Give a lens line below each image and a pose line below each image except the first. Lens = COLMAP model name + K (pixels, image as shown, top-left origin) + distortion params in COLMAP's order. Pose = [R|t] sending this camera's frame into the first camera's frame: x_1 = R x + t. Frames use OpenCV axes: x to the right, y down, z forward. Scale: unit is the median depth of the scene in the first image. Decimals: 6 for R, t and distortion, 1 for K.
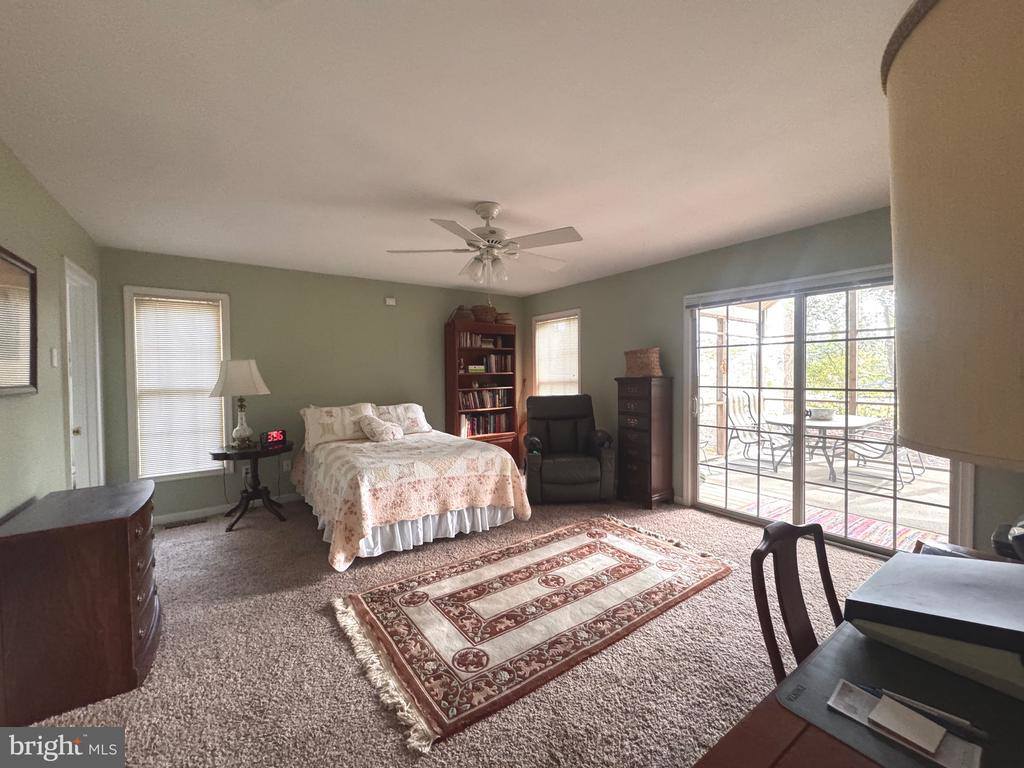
lens RADIAL K [[411.7, 0, 514.2], [0, 411.7, 383.3], [0, 0, 1]] dist [-0.001886, 0.001228]
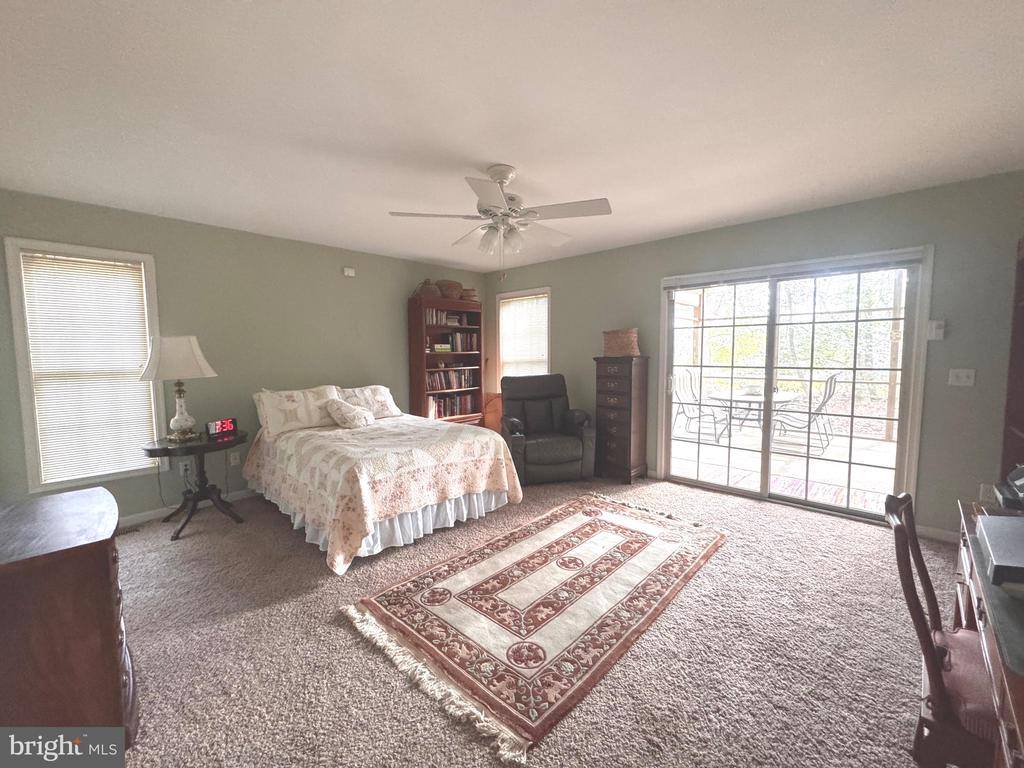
lens RADIAL K [[411.7, 0, 512.2], [0, 411.7, 382.5], [0, 0, 1]] dist [-0.001886, 0.001228]
pose [[0.982043, -0.011965, 0.188280, -0.177309], [0.003018, 0.998855, 0.047737, -0.000448], [-0.188635, -0.046311, 0.980955, 0.059760]]
